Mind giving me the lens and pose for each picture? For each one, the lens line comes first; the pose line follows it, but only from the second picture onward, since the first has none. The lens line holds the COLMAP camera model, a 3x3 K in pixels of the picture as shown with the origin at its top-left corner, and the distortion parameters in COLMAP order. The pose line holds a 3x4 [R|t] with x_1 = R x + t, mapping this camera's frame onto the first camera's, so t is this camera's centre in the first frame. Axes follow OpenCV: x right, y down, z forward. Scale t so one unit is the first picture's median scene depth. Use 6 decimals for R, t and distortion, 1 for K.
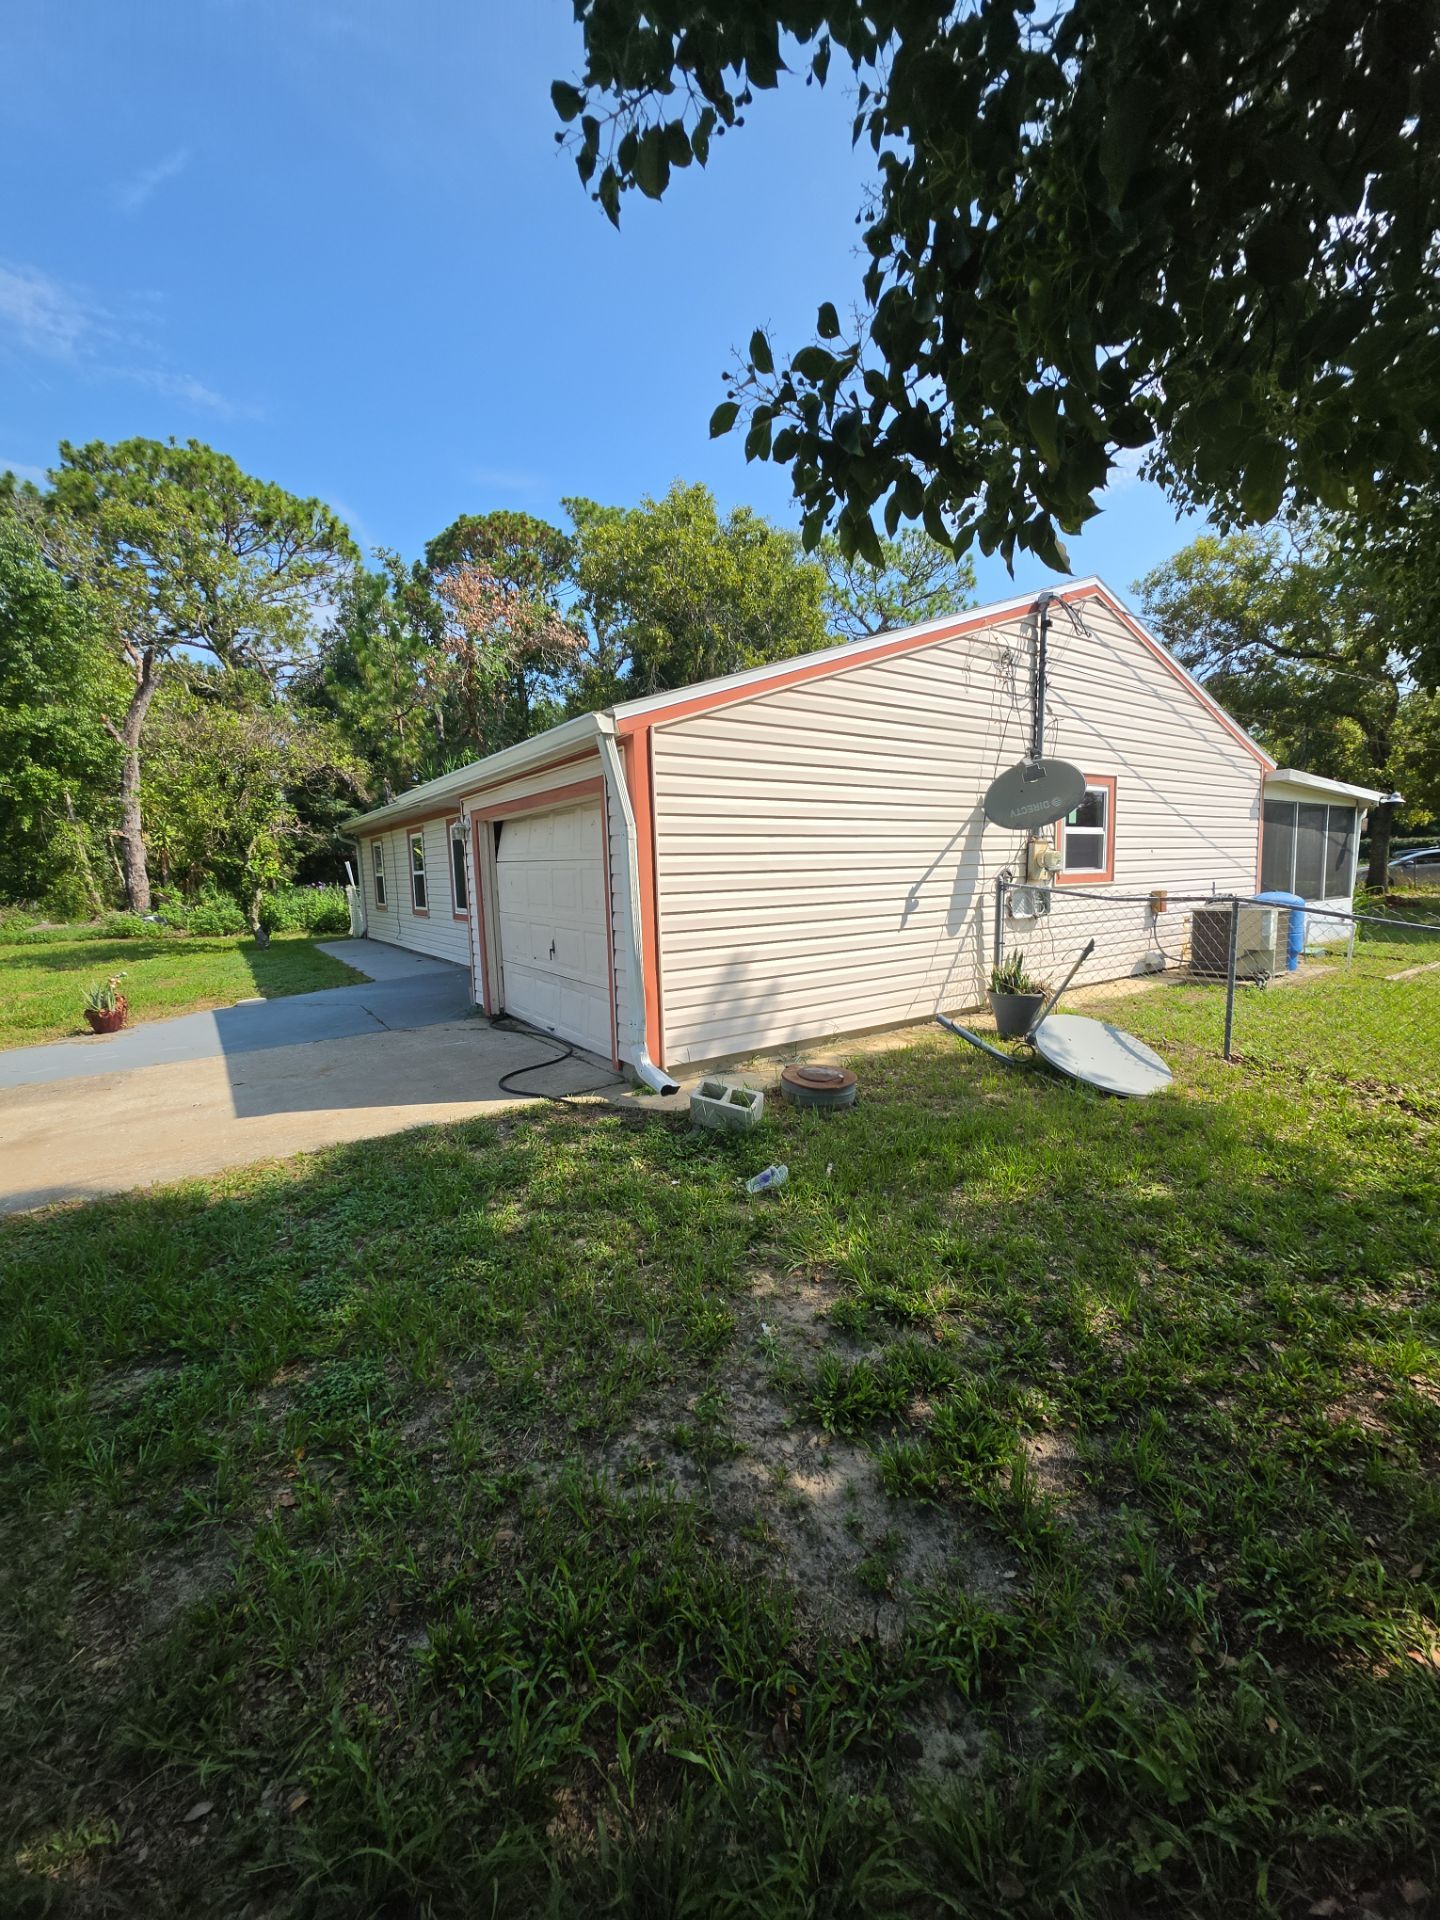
lens RADIAL K [[765.8, 0, 723.1], [0, 765.8, 952.3], [0, 0, 1]] dist [0.001673, -0.002372]
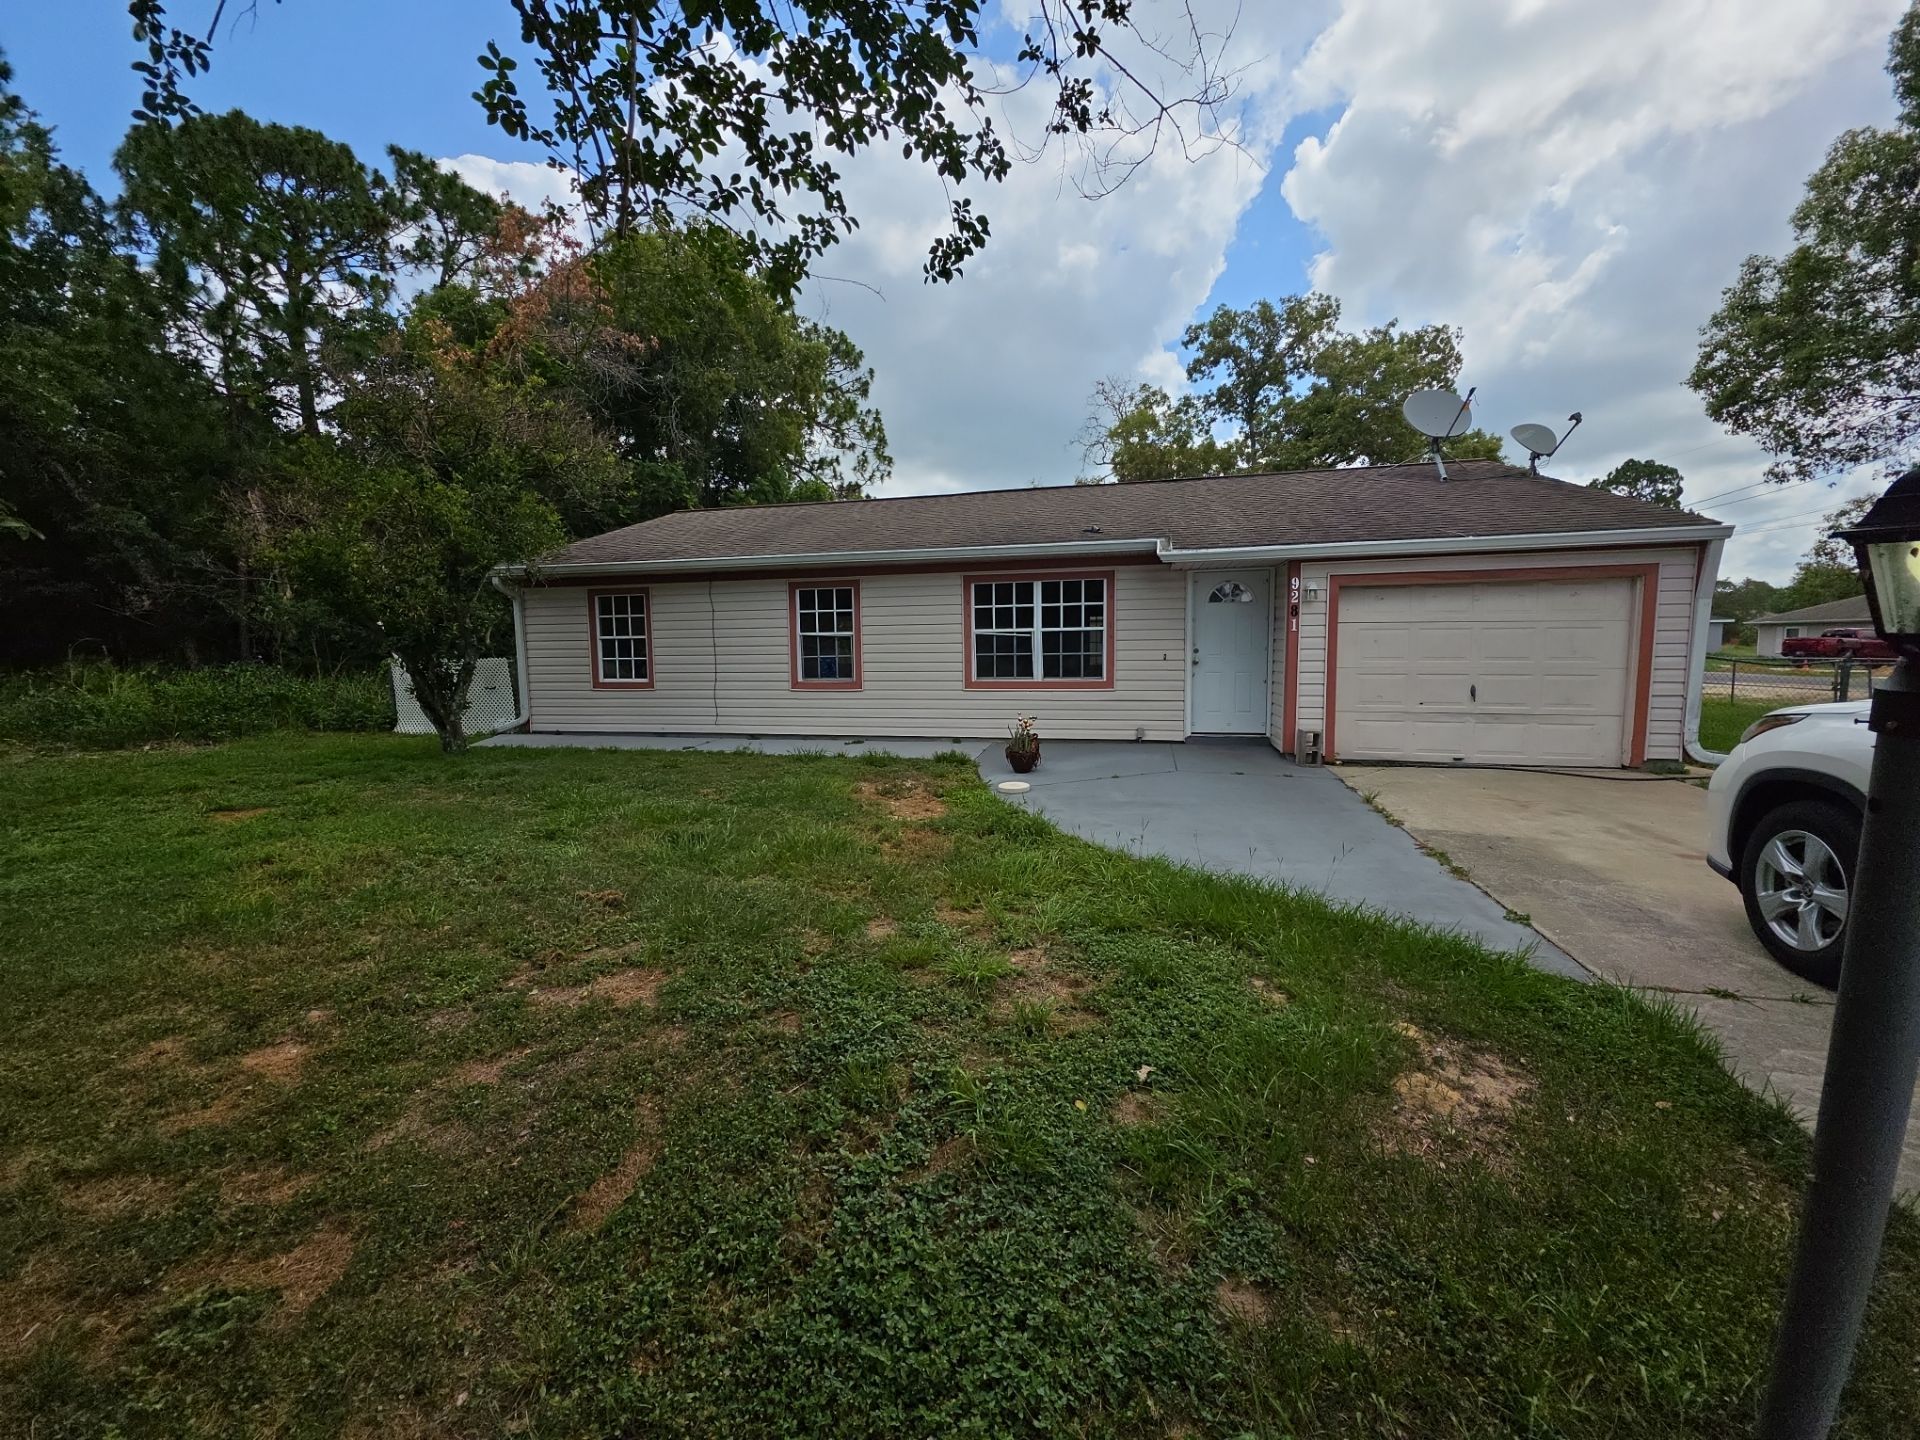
lens RADIAL K [[765.8, 0, 955.8], [0, 765.8, 715.7], [0, 0, 1]] dist [0.001673, -0.002372]
pose [[0.756874, -0.045816, 0.651953, -0.854990], [0.064842, 0.997882, -0.005151, -0.007640], [-0.650336, 0.046173, 0.758242, 0.308553]]
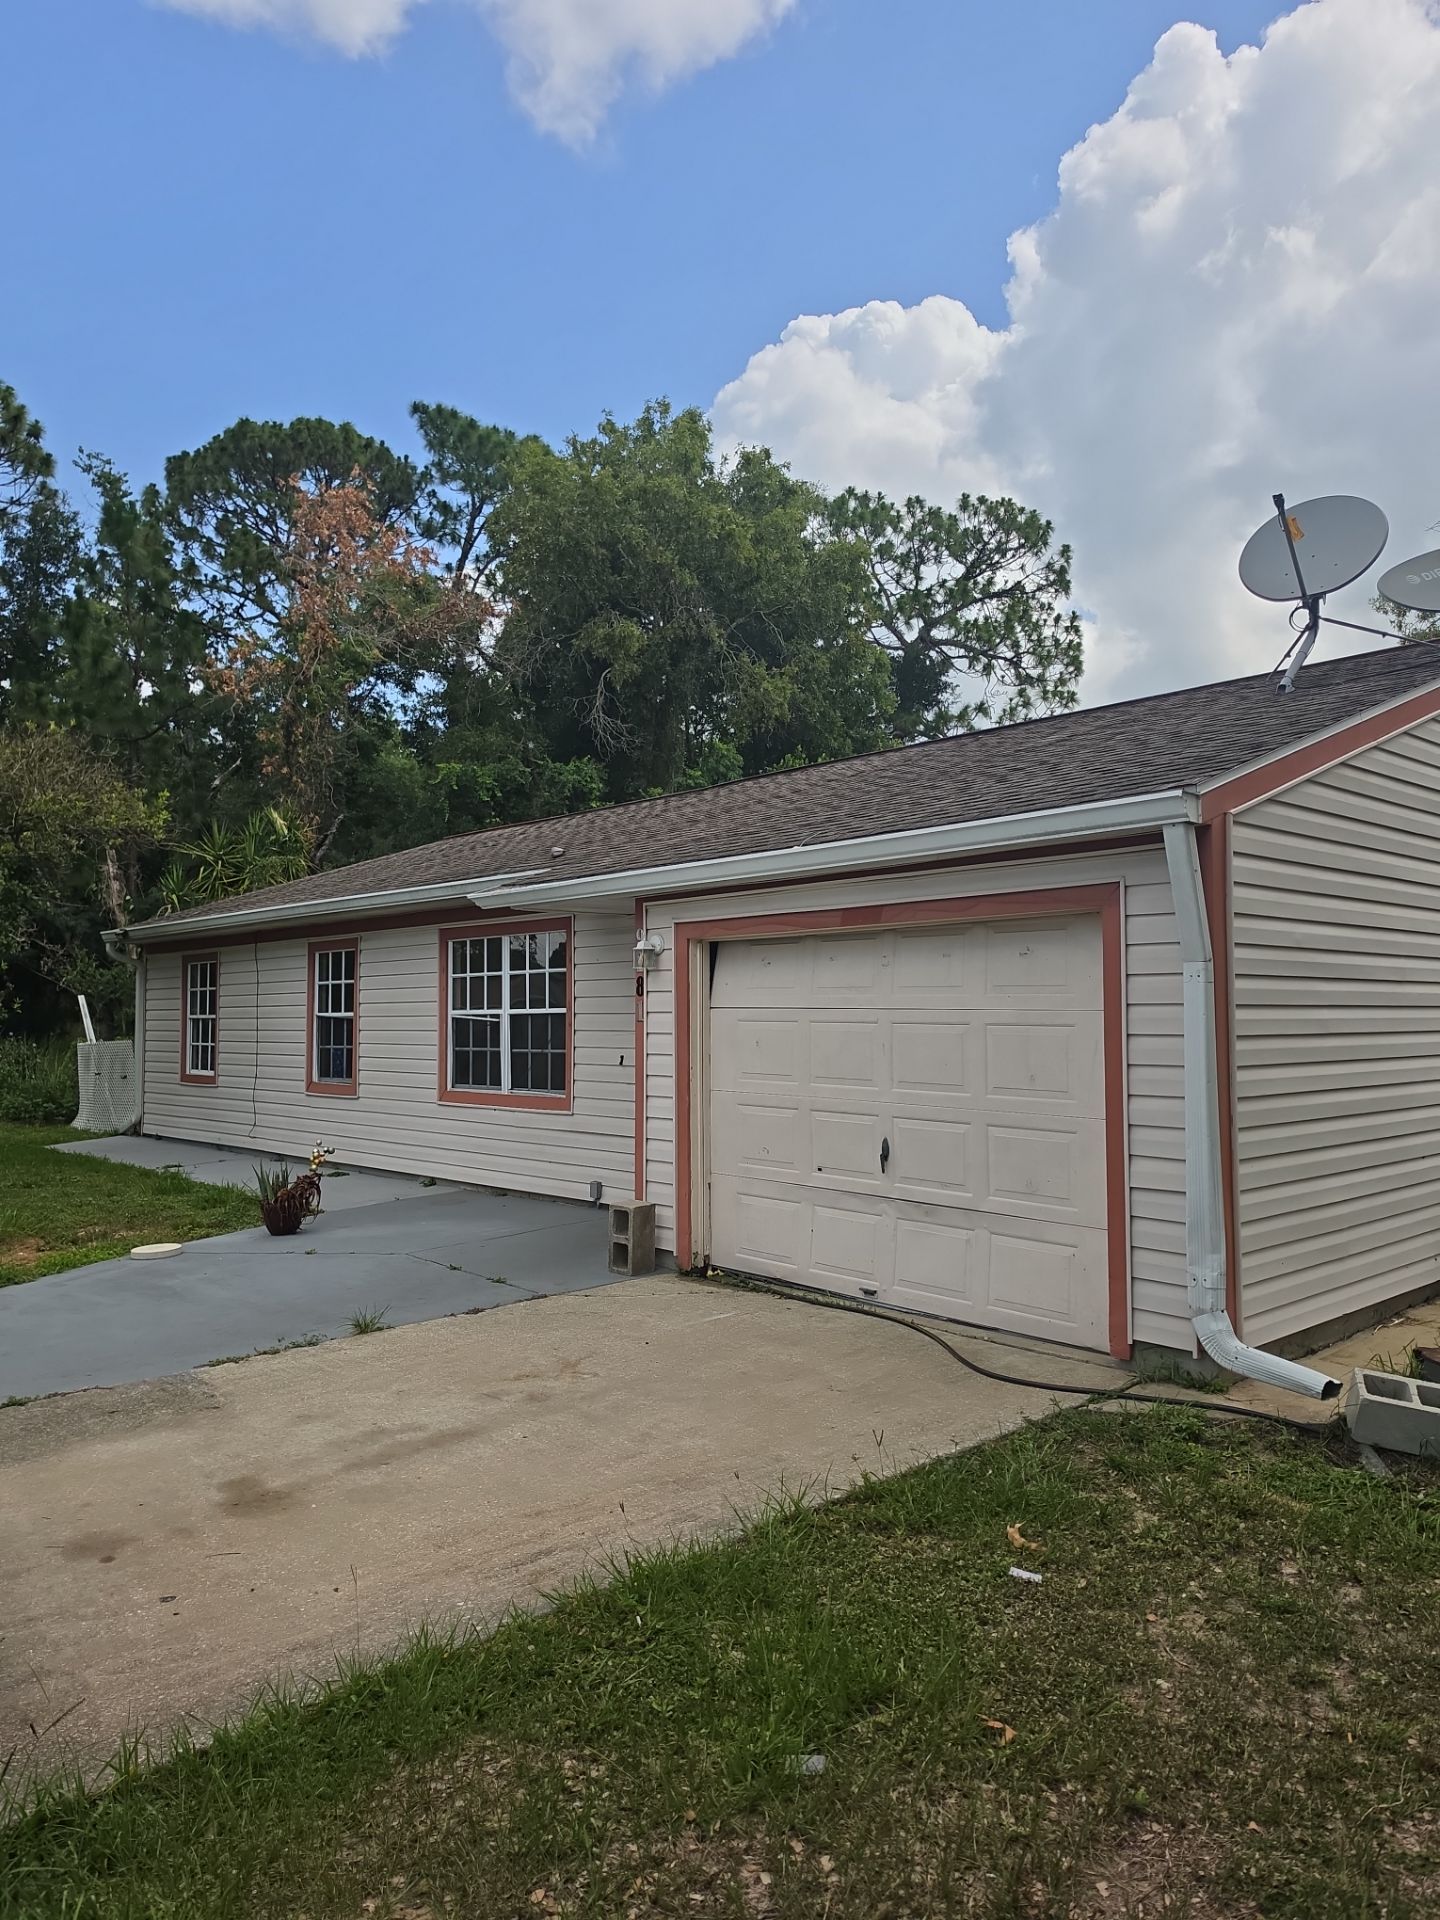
lens RADIAL K [[1341.5, 0, 723.8], [0, 1341.5, 939.8], [0, 0, 1]] dist [0.052758, -0.063198]
pose [[0.991460, 0.025850, 0.127820, -0.250823], [-0.004282, 0.986082, -0.166207, 0.002957], [-0.130337, 0.164240, 0.977772, -0.024514]]
